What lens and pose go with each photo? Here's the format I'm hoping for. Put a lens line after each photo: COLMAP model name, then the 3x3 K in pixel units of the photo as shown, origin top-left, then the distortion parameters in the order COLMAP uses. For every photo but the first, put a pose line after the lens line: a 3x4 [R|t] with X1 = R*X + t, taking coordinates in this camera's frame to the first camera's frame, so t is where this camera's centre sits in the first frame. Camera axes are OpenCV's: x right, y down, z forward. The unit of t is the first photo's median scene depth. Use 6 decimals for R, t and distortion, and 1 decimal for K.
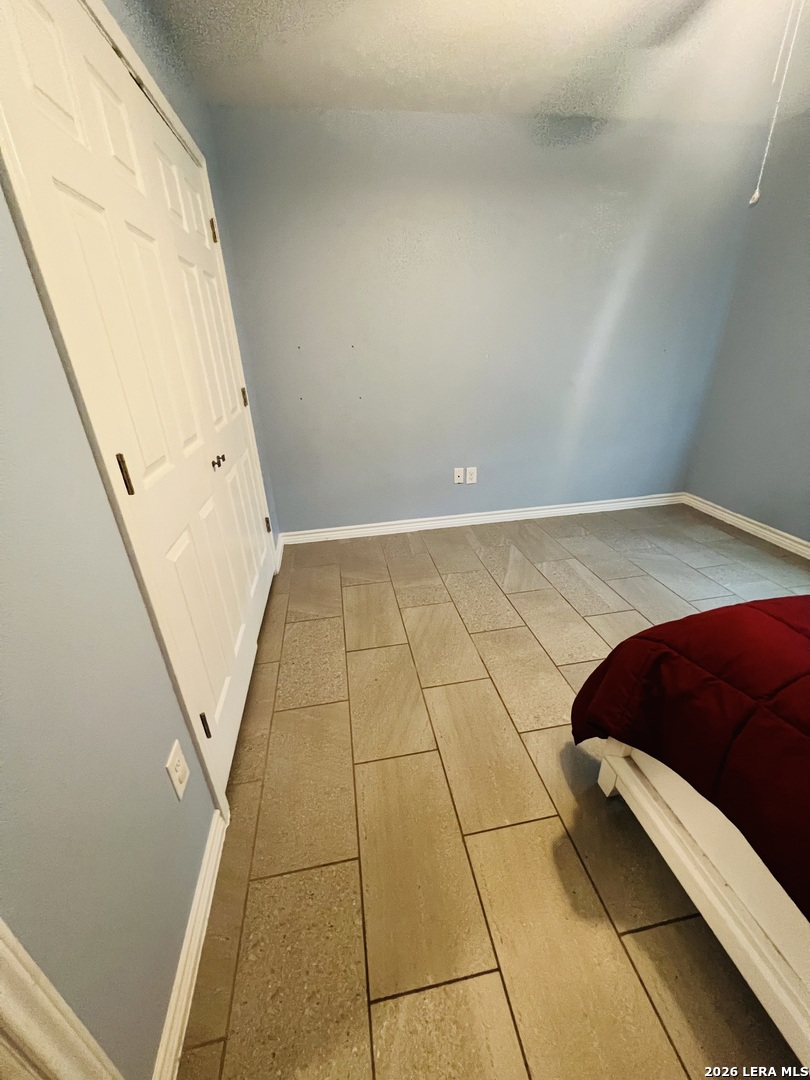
lens RADIAL K [[431.6, 0, 411.4], [0, 431.6, 535.9], [0, 0, 1]] dist [-0.000430, 0.000048]
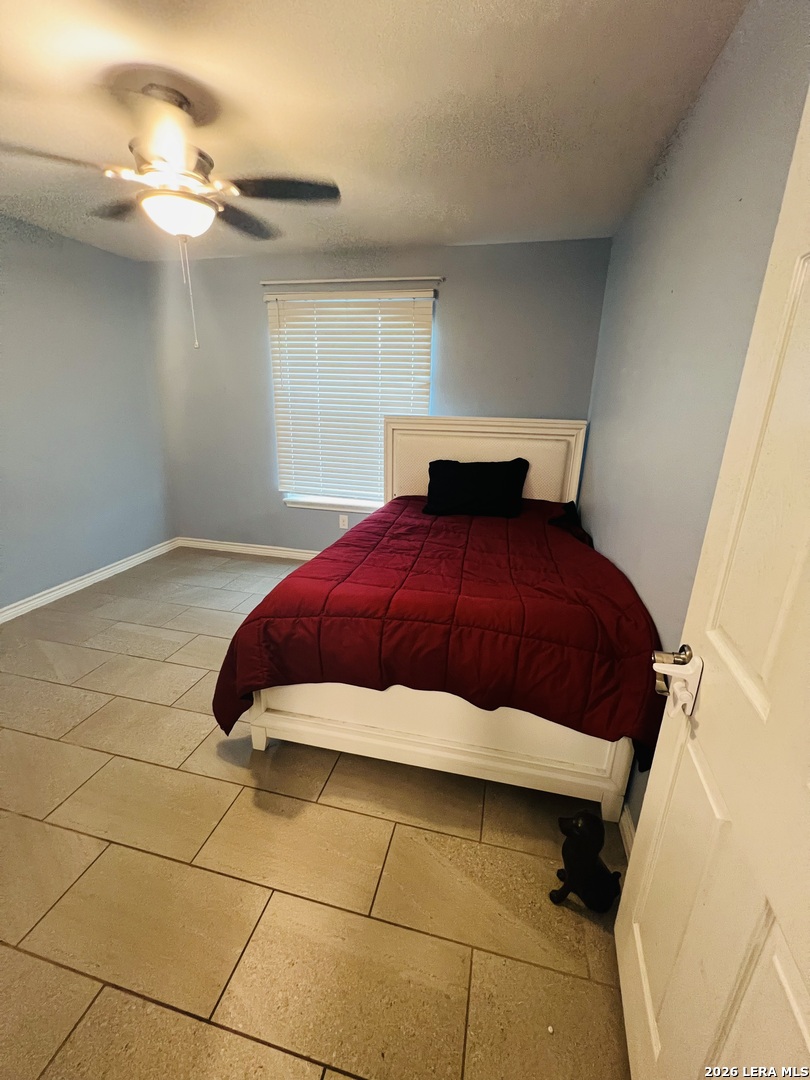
lens RADIAL K [[431.6, 0, 412.7], [0, 431.6, 539.0], [0, 0, 1]] dist [-0.000430, 0.000048]
pose [[0.392143, -0.244814, 0.886730, -0.222315], [0.348219, 0.931711, 0.103238, 0.006321], [-0.851450, 0.268293, 0.450612, -0.100726]]
